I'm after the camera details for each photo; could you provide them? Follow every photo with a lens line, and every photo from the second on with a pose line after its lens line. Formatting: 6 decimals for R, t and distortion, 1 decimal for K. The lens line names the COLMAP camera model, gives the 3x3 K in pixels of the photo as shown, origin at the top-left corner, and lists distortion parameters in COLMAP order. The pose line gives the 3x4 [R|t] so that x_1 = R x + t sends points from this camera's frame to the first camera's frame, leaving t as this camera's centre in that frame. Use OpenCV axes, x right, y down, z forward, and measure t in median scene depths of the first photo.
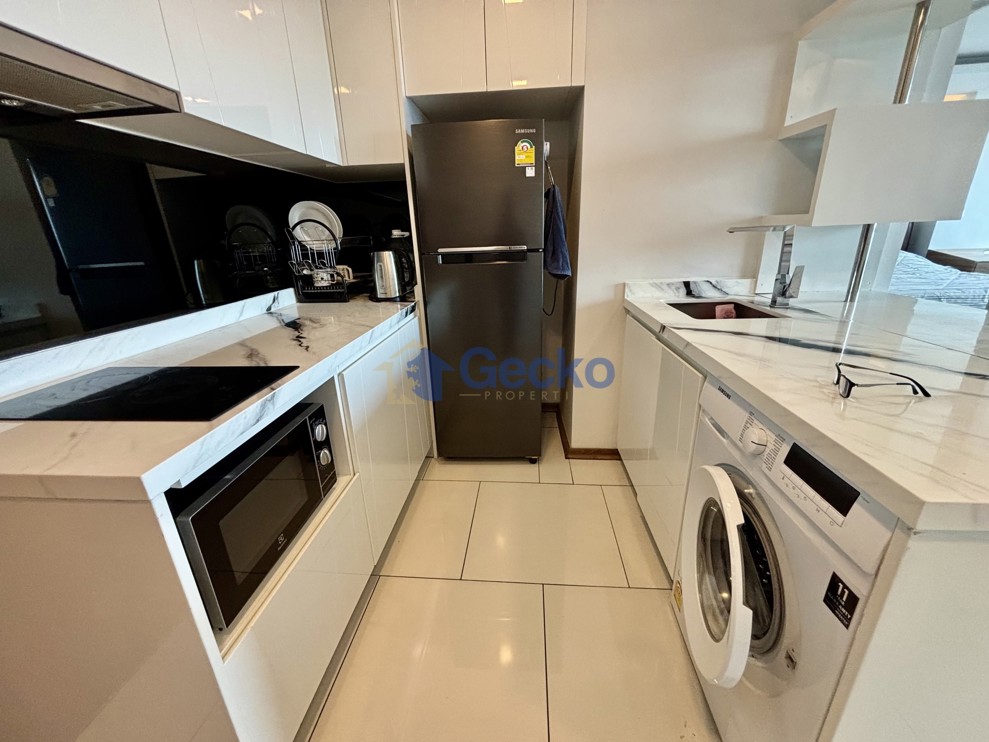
lens RADIAL K [[399.6, 0, 492.8], [0, 399.6, 371.1], [0, 0, 1]] dist [-0.004284, 0.000299]
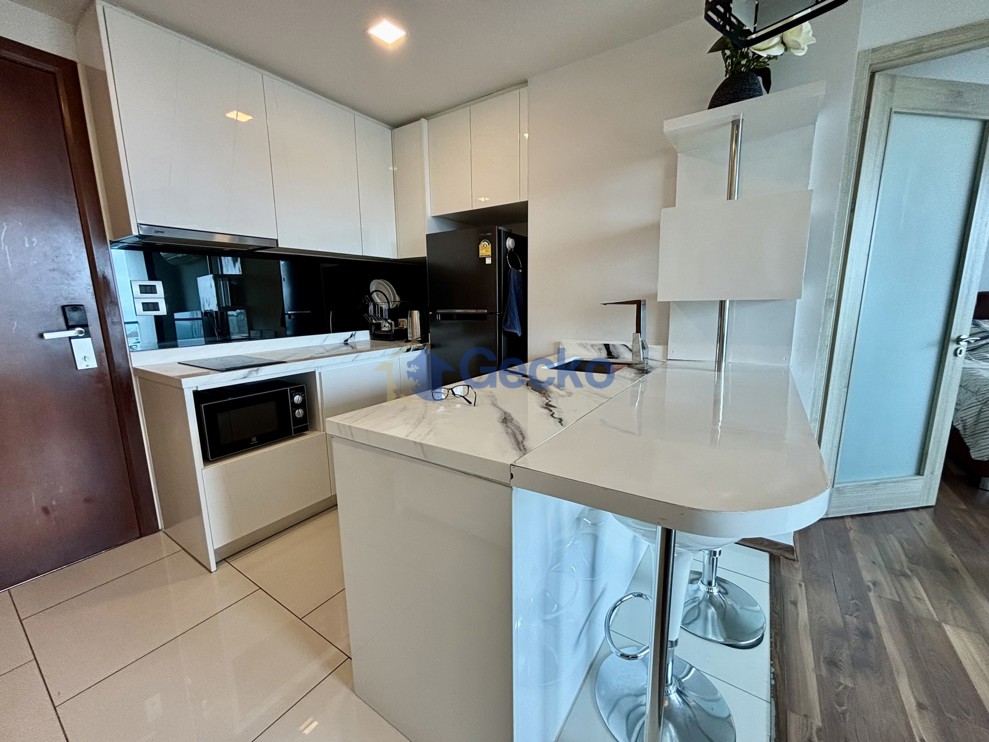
lens RADIAL K [[399.6, 0, 499.3], [0, 399.6, 371.5], [0, 0, 1]] dist [-0.004284, 0.000299]
pose [[0.874614, 0.106402, -0.472999, 0.801563], [-0.174109, 0.979470, -0.101609, 0.029864], [0.452477, 0.171222, 0.875184, -0.162893]]
